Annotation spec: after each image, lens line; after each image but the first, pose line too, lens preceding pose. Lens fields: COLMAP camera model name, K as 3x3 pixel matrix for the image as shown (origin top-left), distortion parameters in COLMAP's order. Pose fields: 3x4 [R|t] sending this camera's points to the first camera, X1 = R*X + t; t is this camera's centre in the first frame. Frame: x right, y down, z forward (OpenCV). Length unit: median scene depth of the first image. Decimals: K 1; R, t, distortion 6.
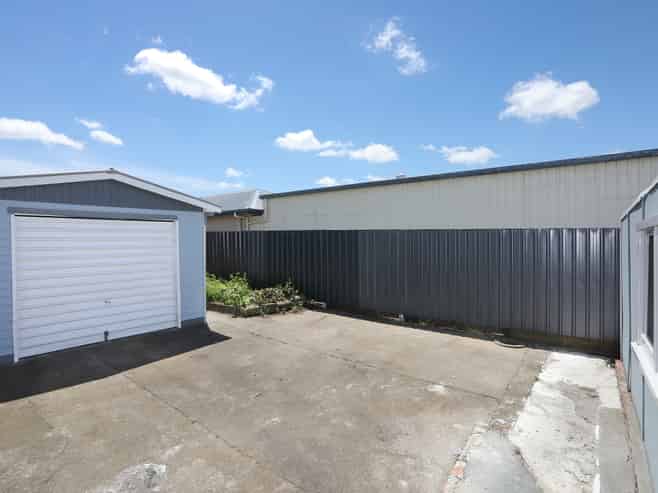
lens RADIAL K [[353.6, 0, 329.0], [0, 353.6, 246.5], [0, 0, 1]] dist [-0.062251, 0.024196]
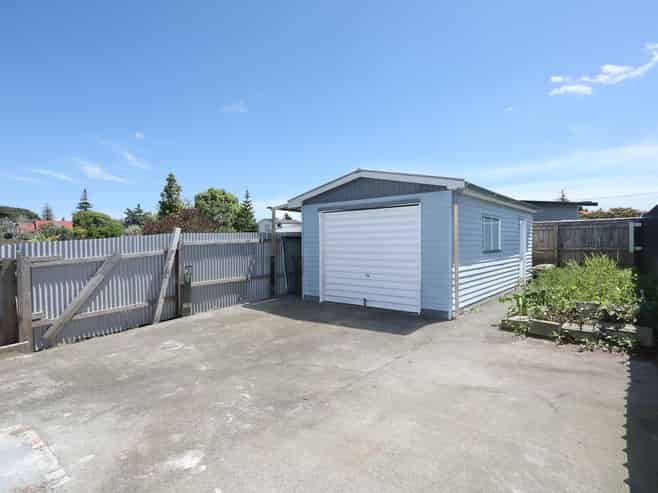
lens RADIAL K [[353.6, 0, 329.0], [0, 353.6, 246.5], [0, 0, 1]] dist [-0.062251, 0.024196]
pose [[-0.056580, 0.021668, -0.998163, 0.855933], [-0.004517, 0.999749, 0.021958, 0.037641], [0.998388, 0.005751, -0.056468, 1.253783]]
